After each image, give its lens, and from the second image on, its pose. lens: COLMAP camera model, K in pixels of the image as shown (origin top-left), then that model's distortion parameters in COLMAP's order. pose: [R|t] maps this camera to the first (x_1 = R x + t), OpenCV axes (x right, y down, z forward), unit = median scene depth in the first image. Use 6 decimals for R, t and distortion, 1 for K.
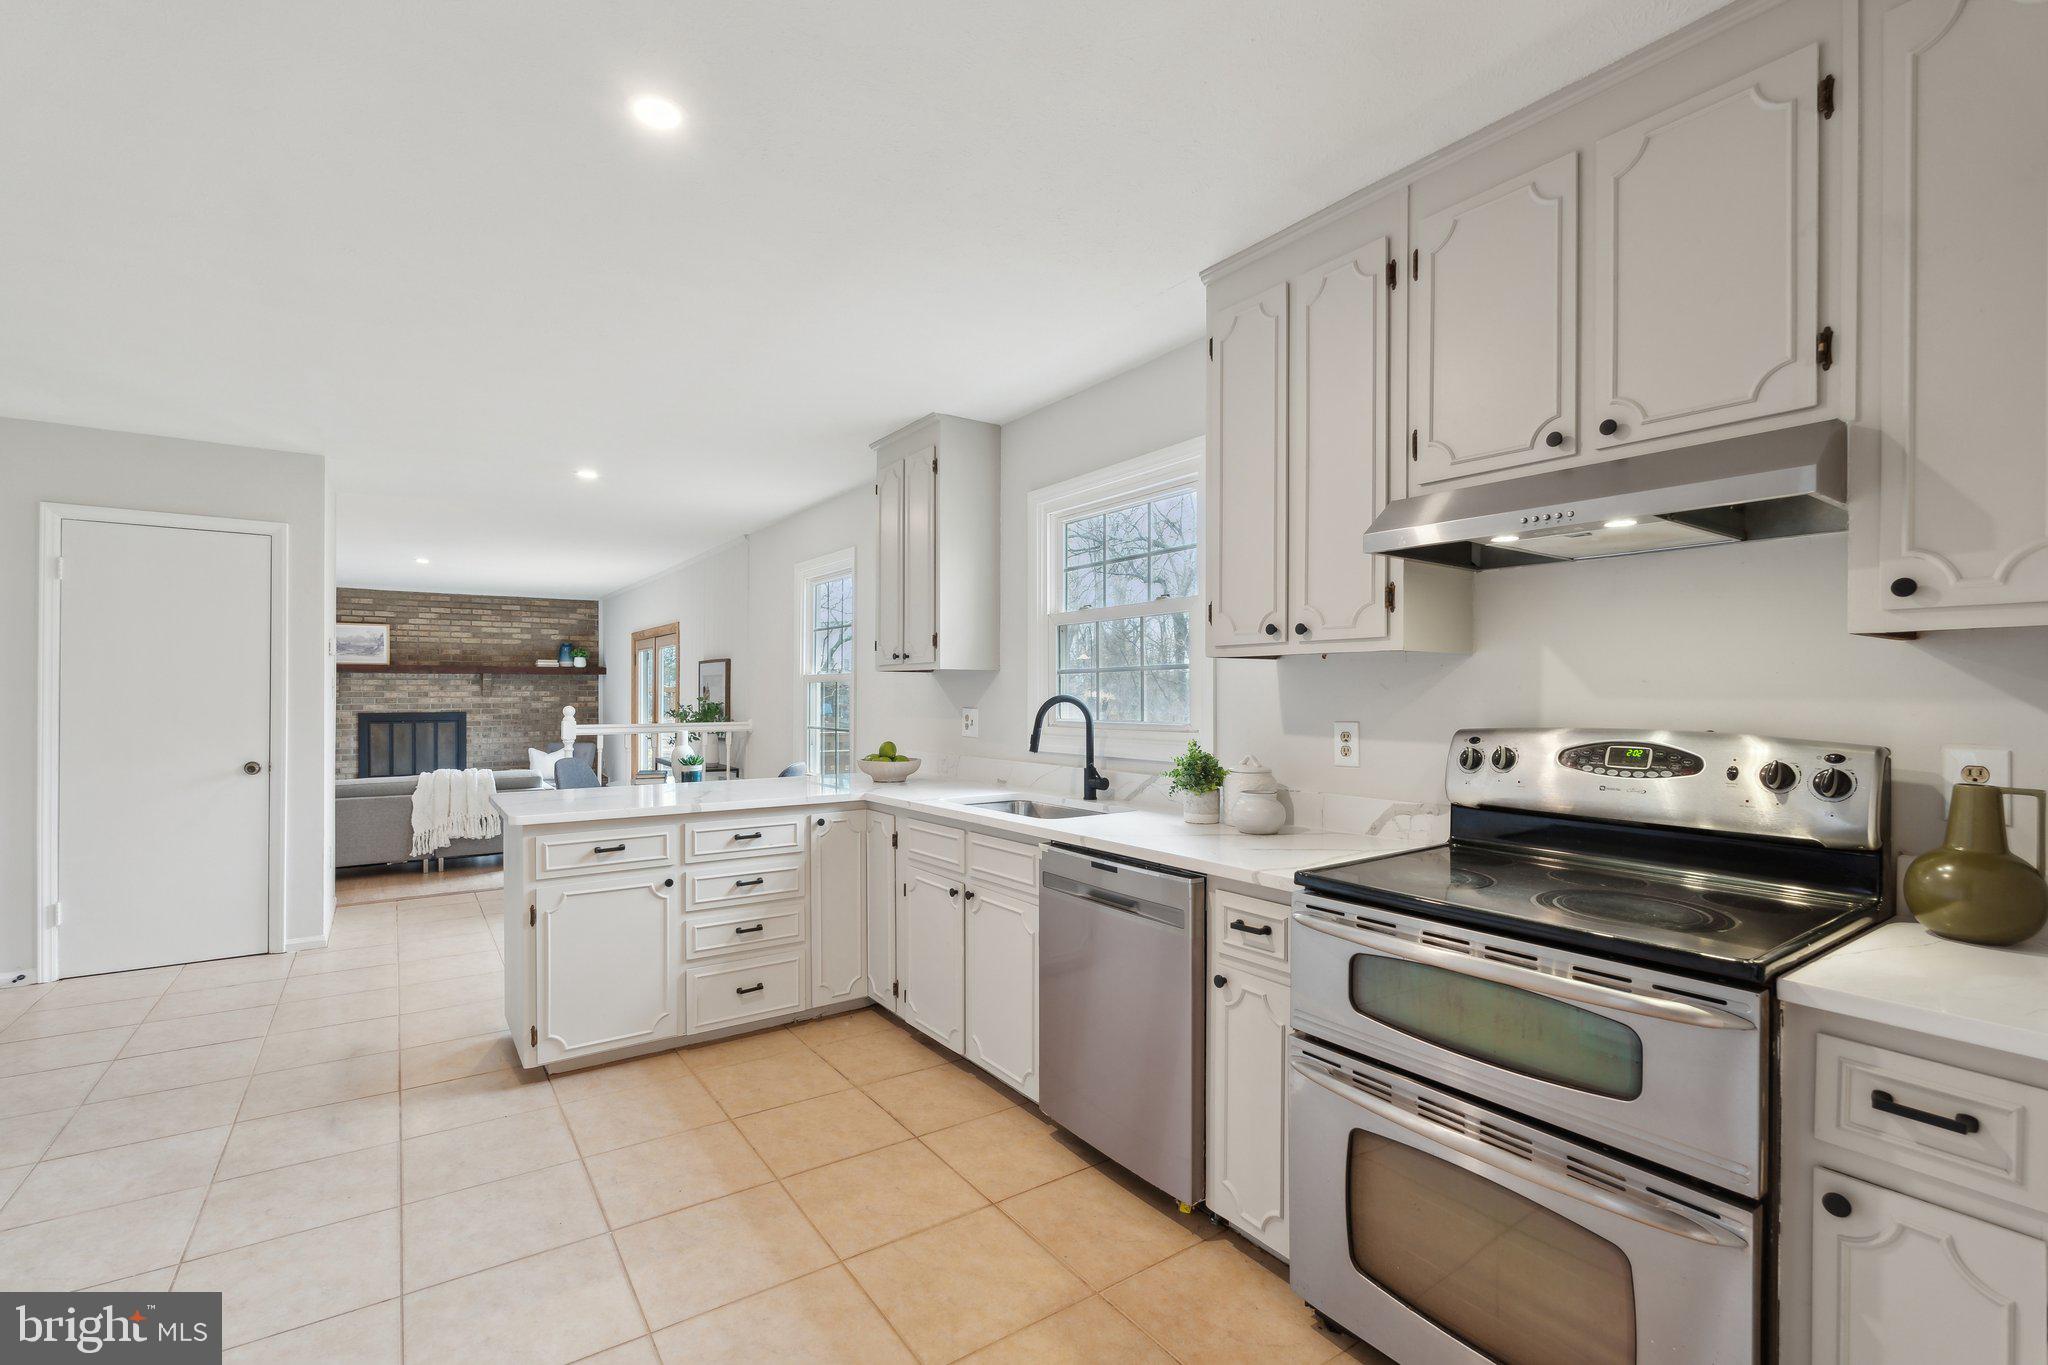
lens RADIAL K [[904.5, 0, 1016.0], [0, 904.5, 691.3], [0, 0, 1]] dist [-0.001311, 0.000040]
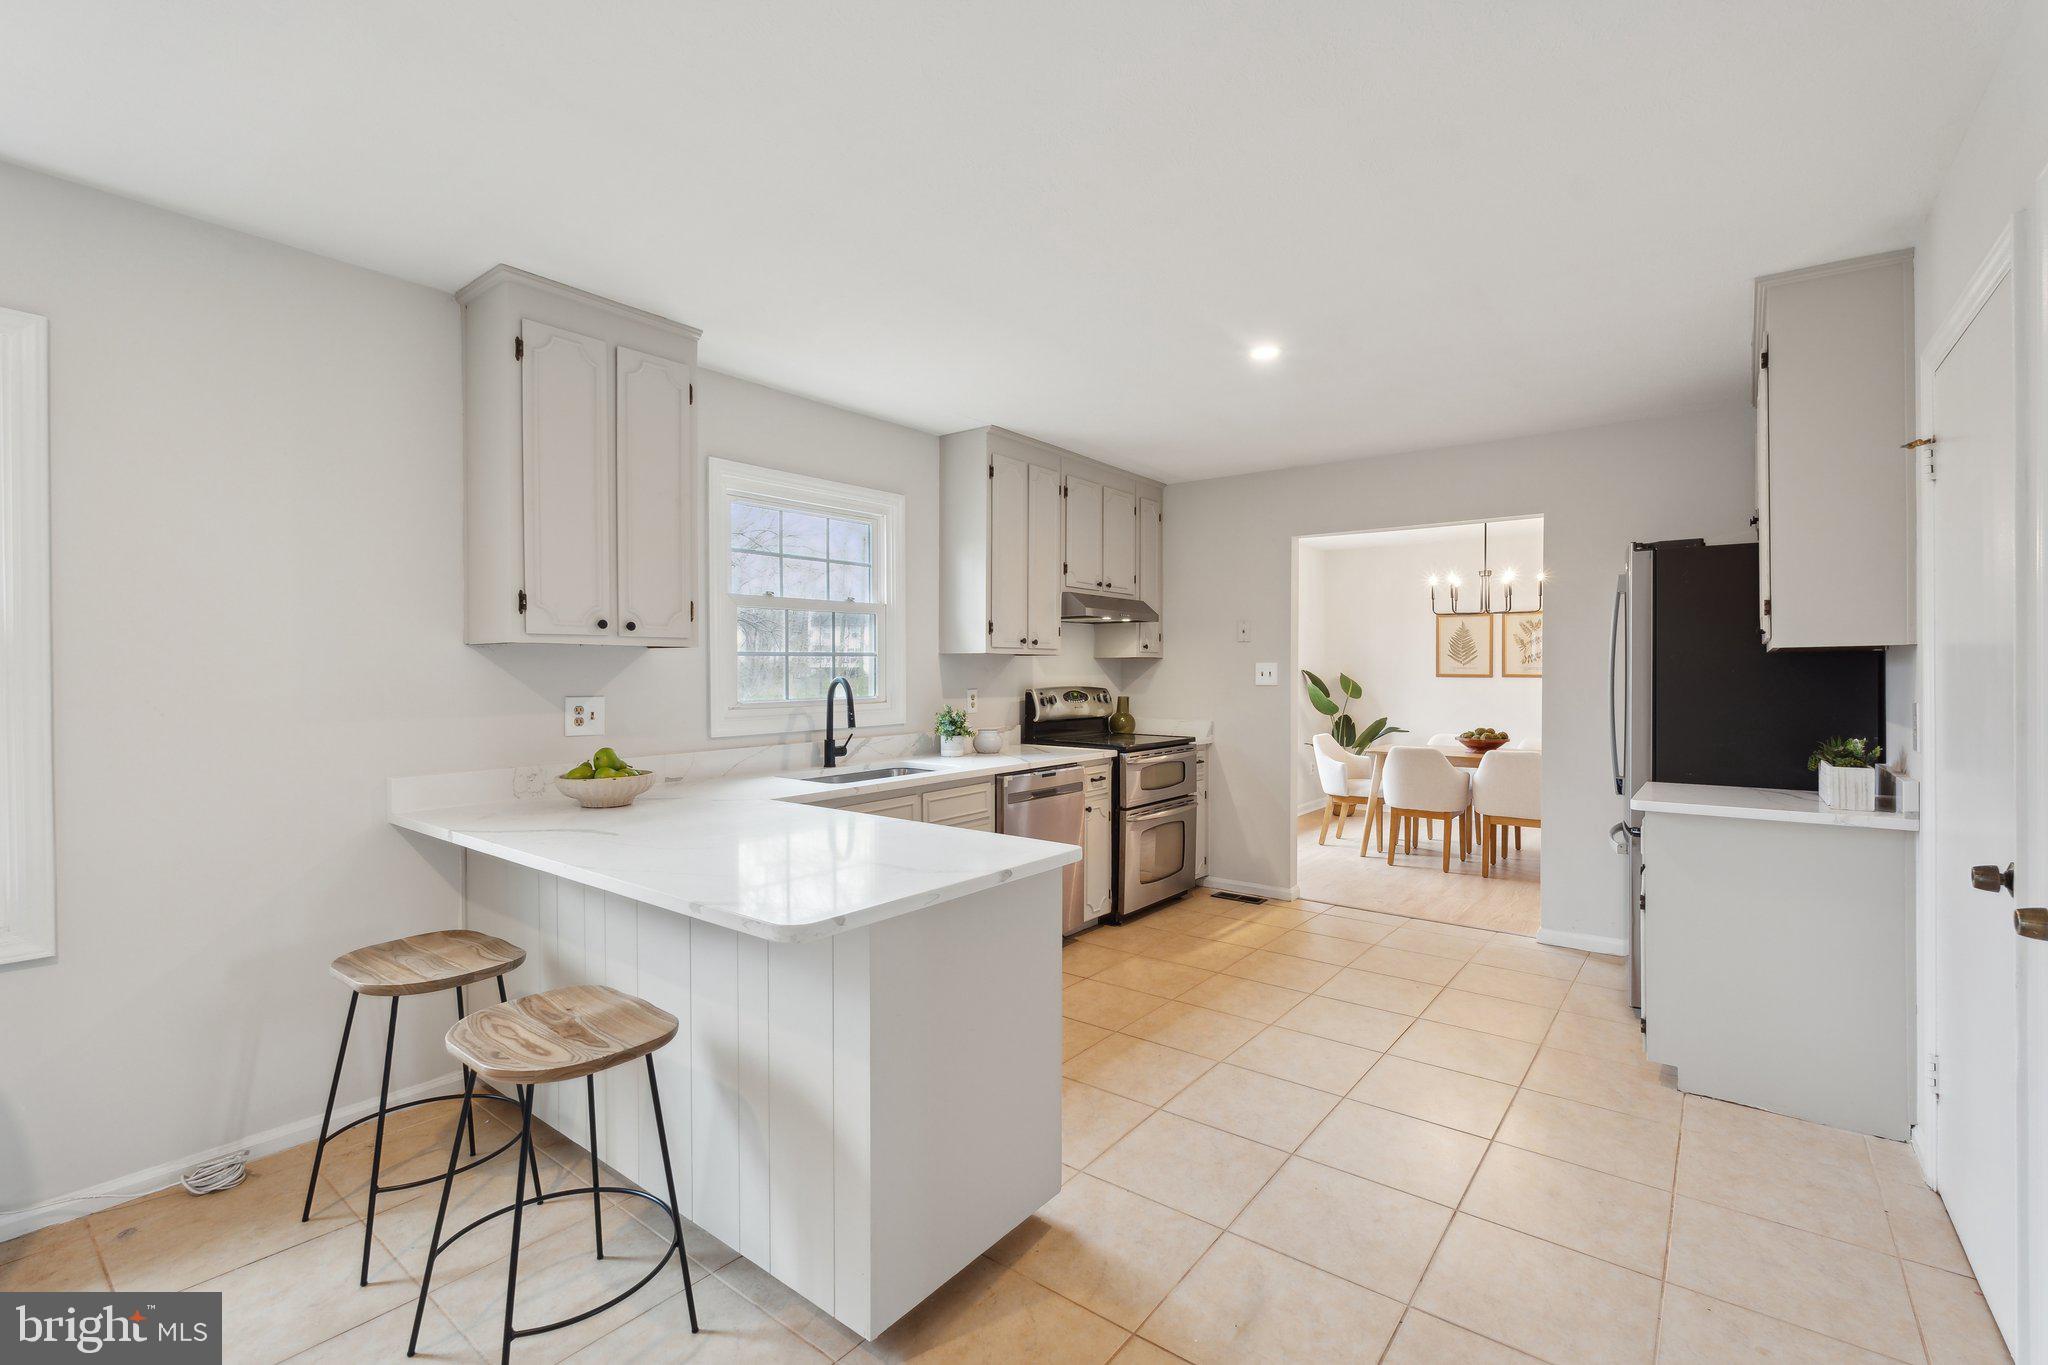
lens RADIAL K [[905.4, 0, 1024.0], [0, 905.4, 682.5], [0, 0, 1]] dist [-0.002611, -0.000278]
pose [[-0.299881, -0.014589, 0.953865, -1.714546], [-0.002709, 0.999892, 0.014441, -0.009028], [-0.953973, 0.001747, -0.299888, 1.737466]]
